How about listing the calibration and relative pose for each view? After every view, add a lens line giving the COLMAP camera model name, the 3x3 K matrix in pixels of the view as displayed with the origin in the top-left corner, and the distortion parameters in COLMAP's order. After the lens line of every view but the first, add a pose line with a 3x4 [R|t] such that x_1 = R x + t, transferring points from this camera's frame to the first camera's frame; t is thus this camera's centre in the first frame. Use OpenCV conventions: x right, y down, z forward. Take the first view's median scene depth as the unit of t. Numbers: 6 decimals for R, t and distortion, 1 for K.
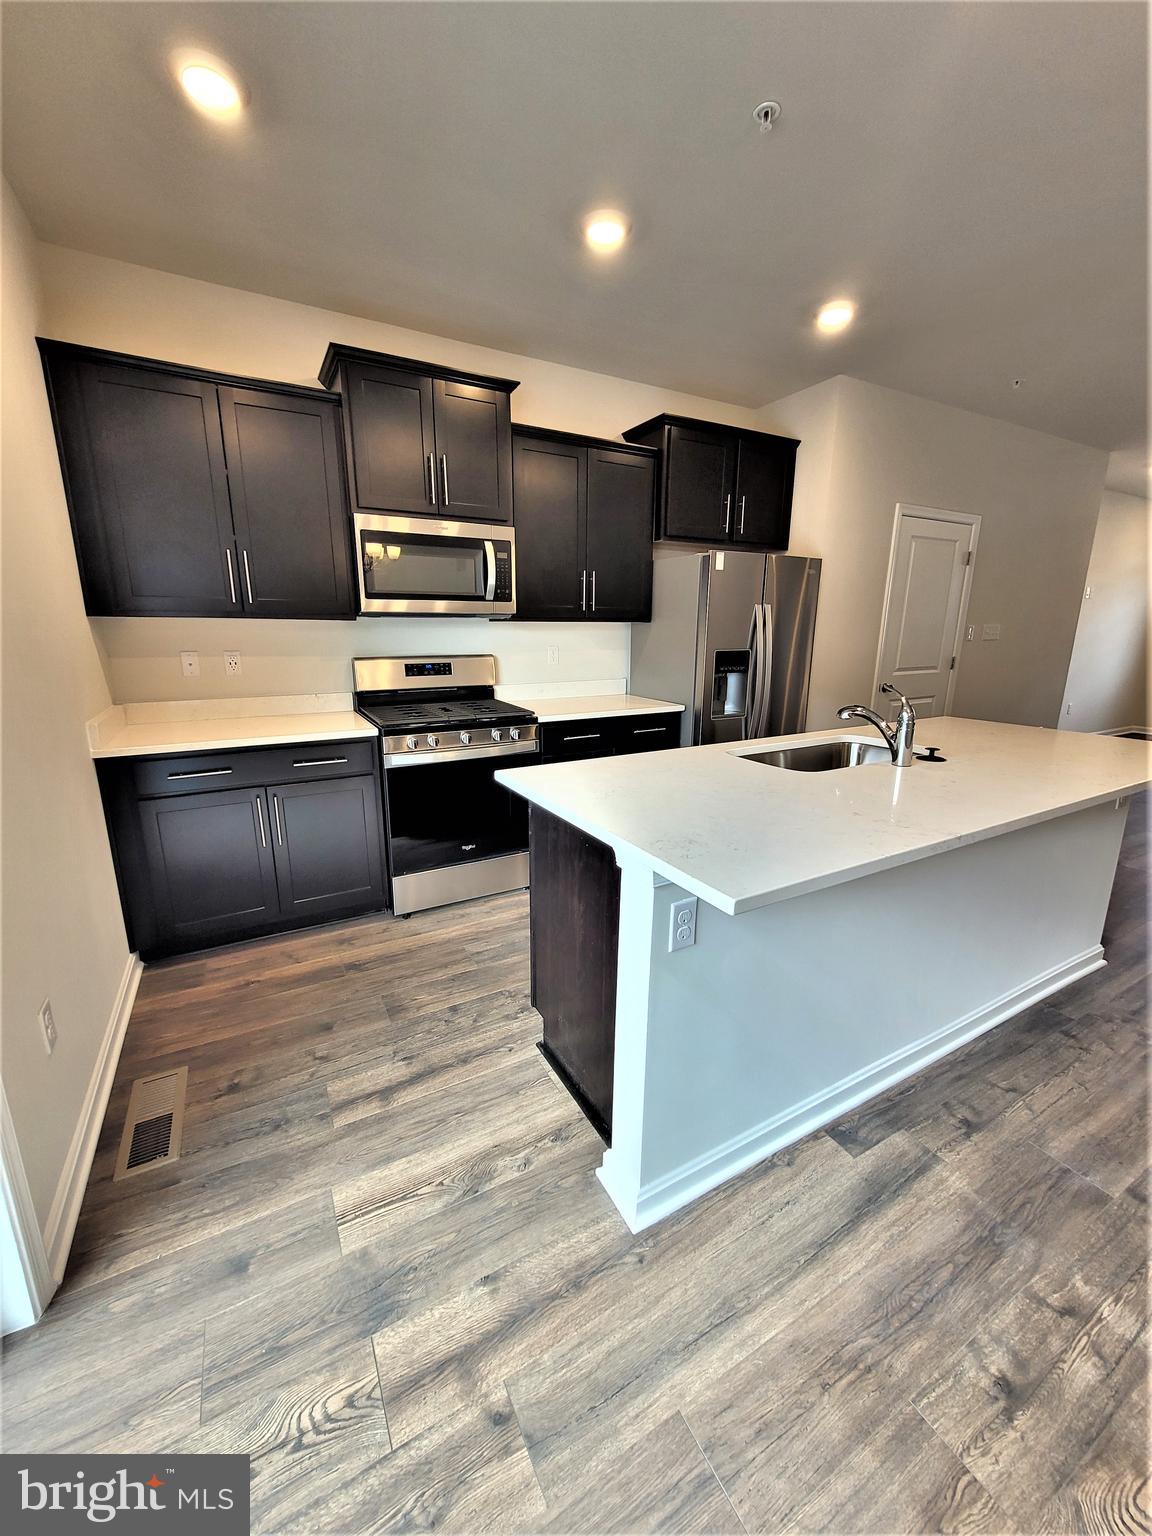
lens RADIAL K [[604.6, 0, 576.0], [0, 604.6, 768.0], [0, 0, 1]] dist [0.007105, -0.000216]
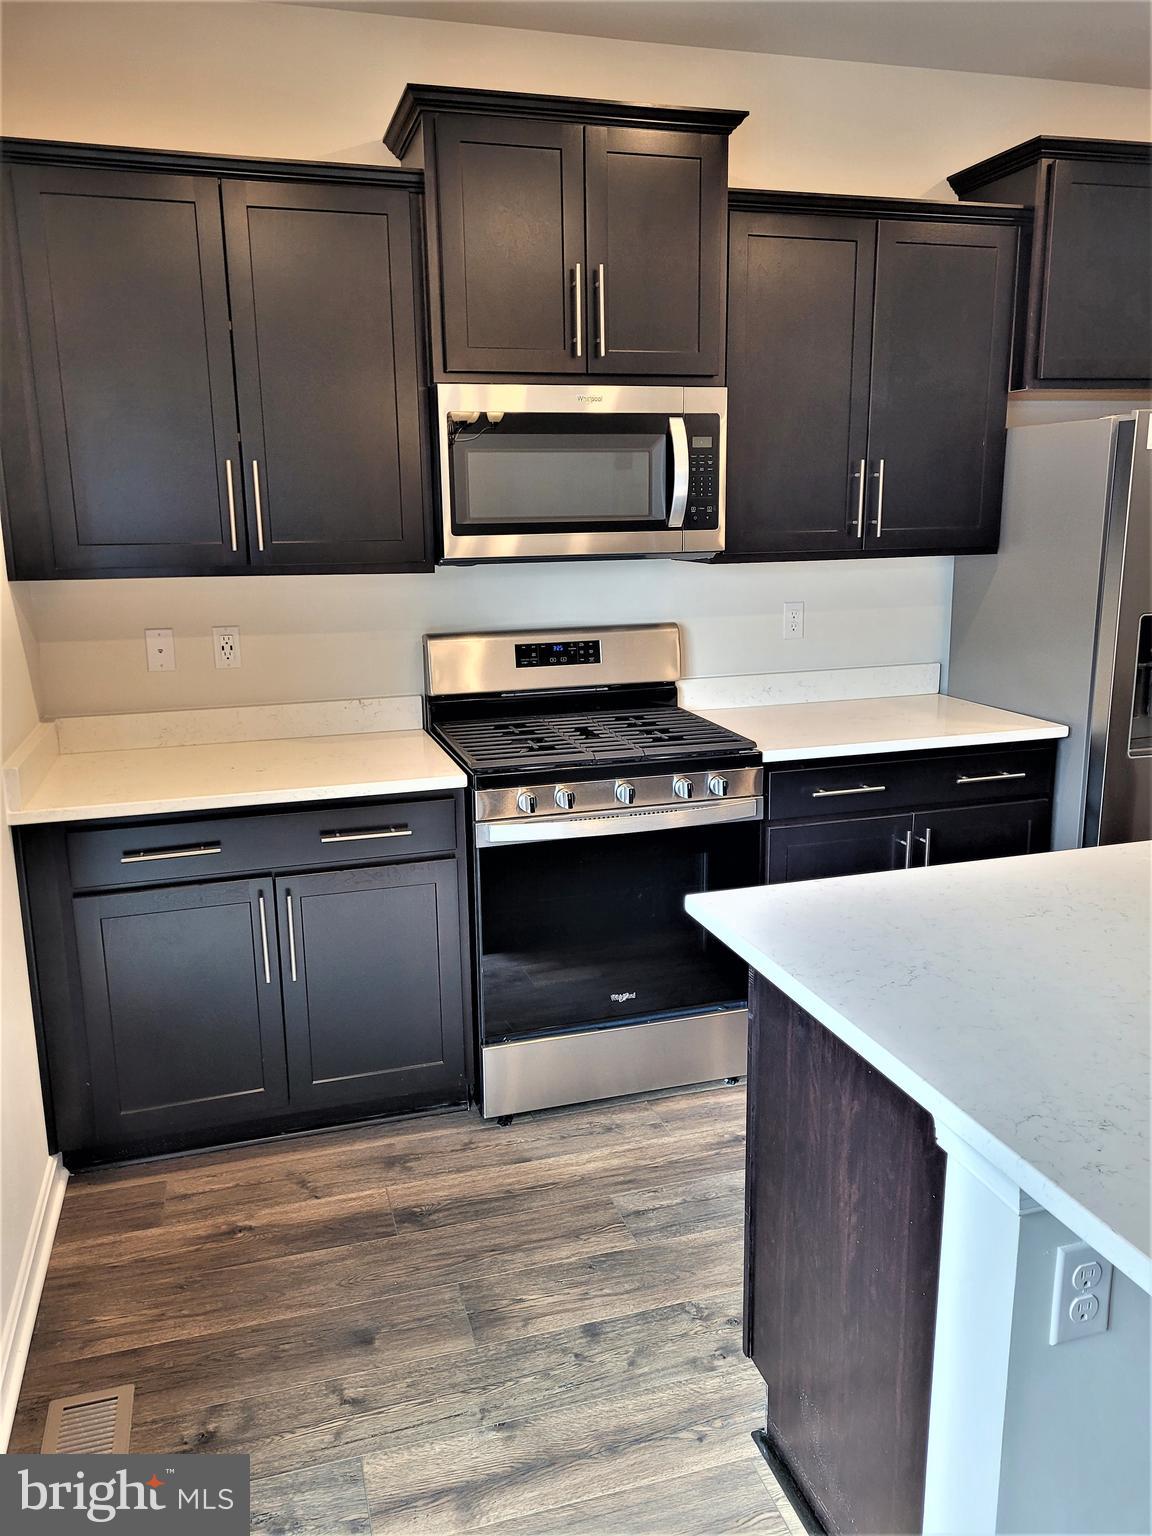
lens RADIAL K [[1163.7, 0, 564.0], [0, 1163.7, 753.5], [0, 0, 1]] dist [0.035370, -0.010267]
pose [[0.976164, 0.025021, -0.215586, -0.015890], [-0.030220, 0.999326, -0.020854, -0.064024], [0.214919, 0.026872, 0.976262, -0.005776]]
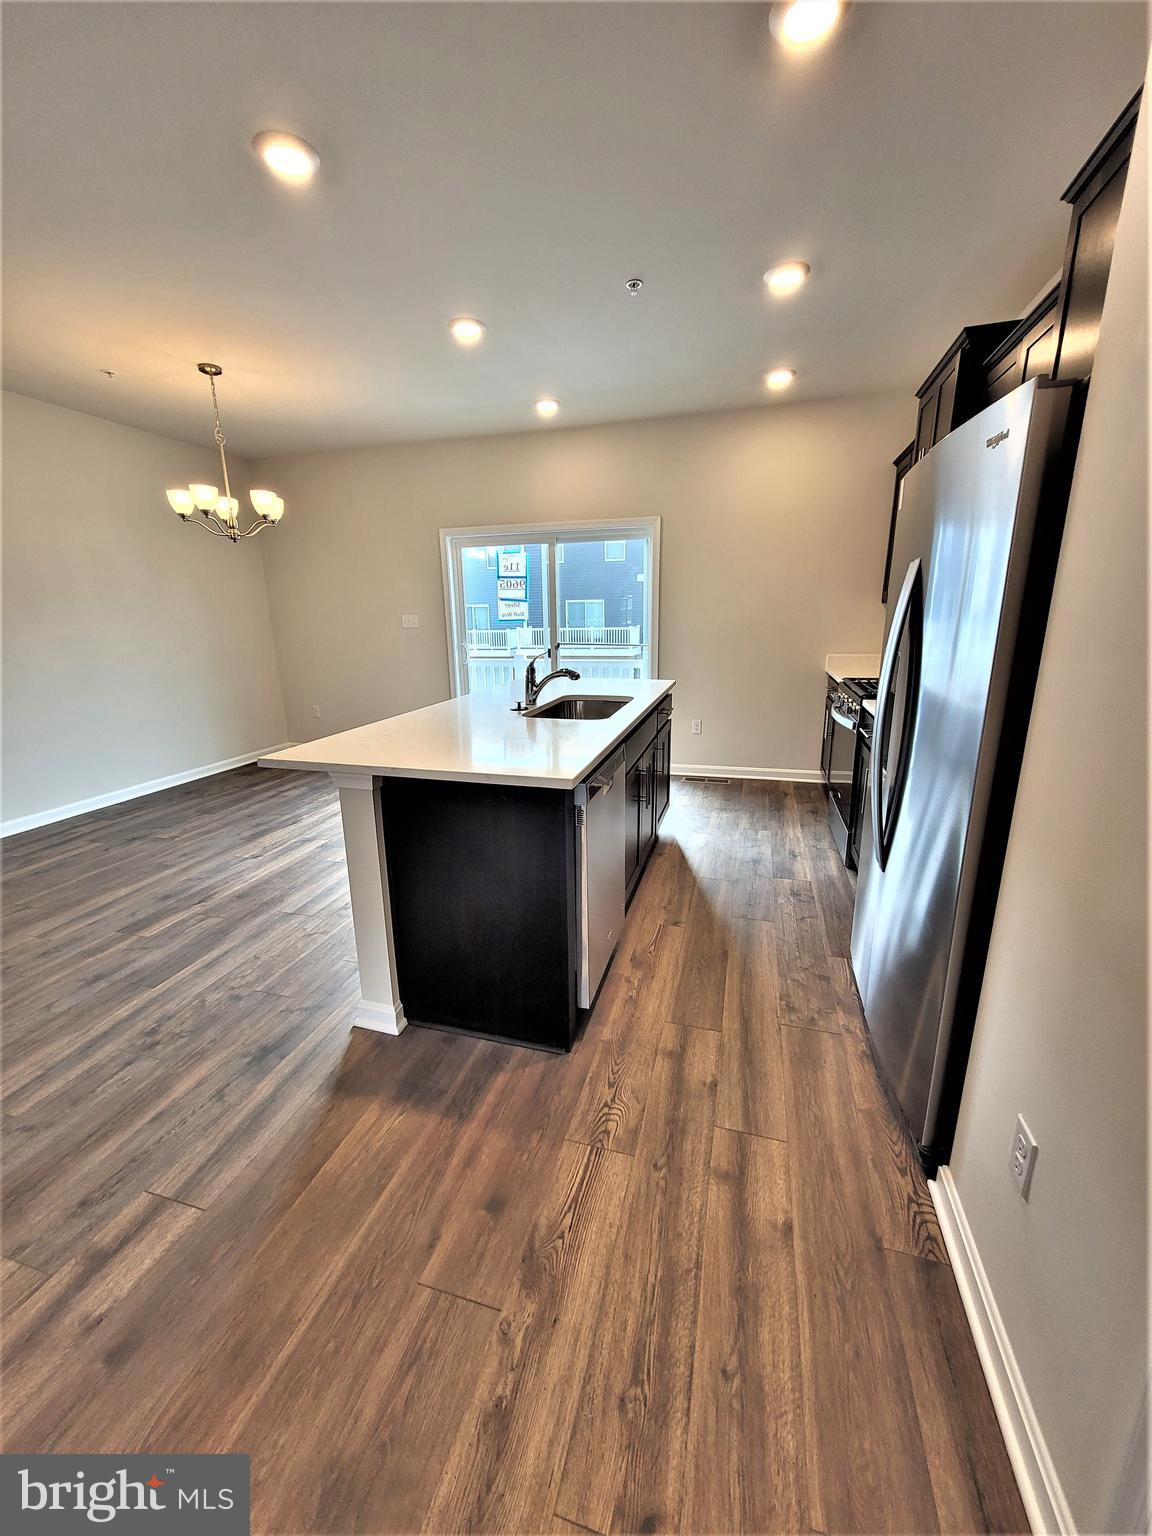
lens RADIAL K [[604.6, 0, 576.0], [0, 604.6, 768.0], [0, 0, 1]] dist [0.007105, -0.000216]
pose [[-0.713008, 0.178695, -0.678003, 1.089105], [-0.154216, 0.903332, 0.400260, -0.347666], [0.683986, 0.389947, -0.616525, 1.499459]]
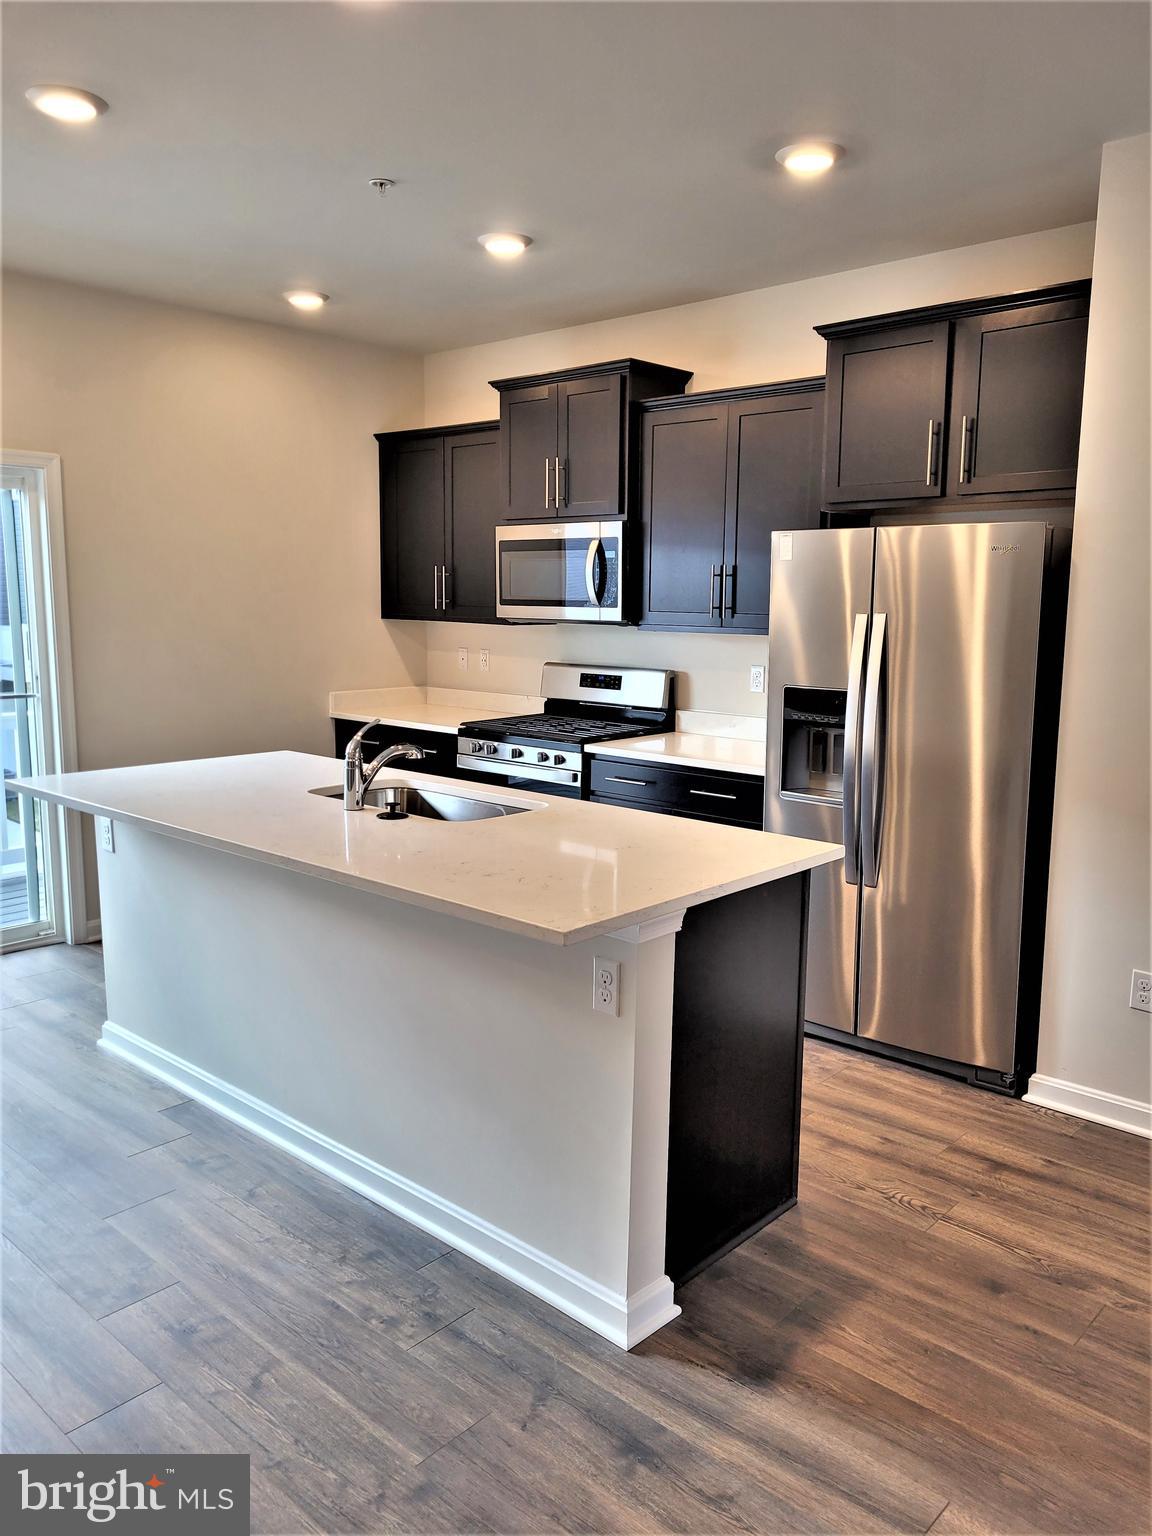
lens RADIAL K [[1153.3, 0, 593.2], [0, 1153.3, 761.2], [0, 0, 1]] dist [0.028998, -0.013278]
pose [[0.323860, 0.137094, -0.936120, 1.594833], [-0.227481, 0.971703, 0.063606, -0.186140], [0.918350, 0.192350, 0.345882, 0.527485]]
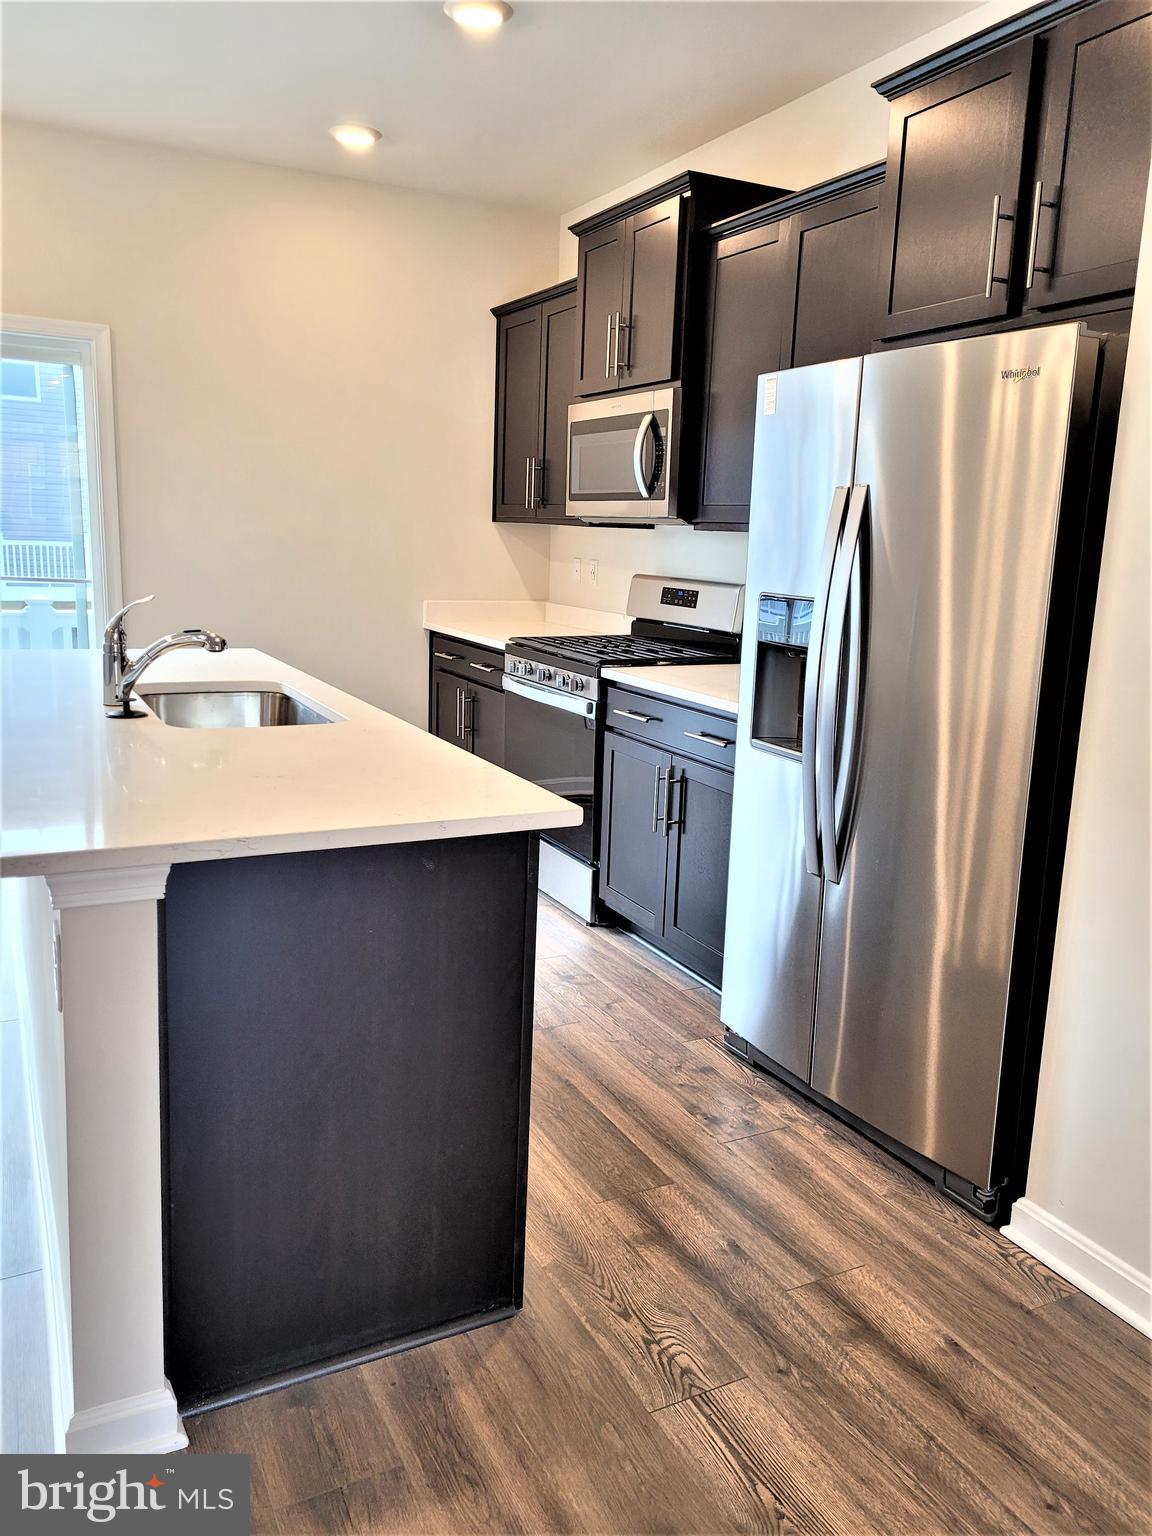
lens RADIAL K [[1153.3, 0, 593.2], [0, 1153.3, 761.2], [0, 0, 1]] dist [0.028998, -0.013278]
pose [[-0.027111, 0.190579, -0.981297, 1.359205], [-0.268044, 0.944323, 0.190804, -0.256800], [0.963025, 0.268204, 0.025482, 1.107772]]
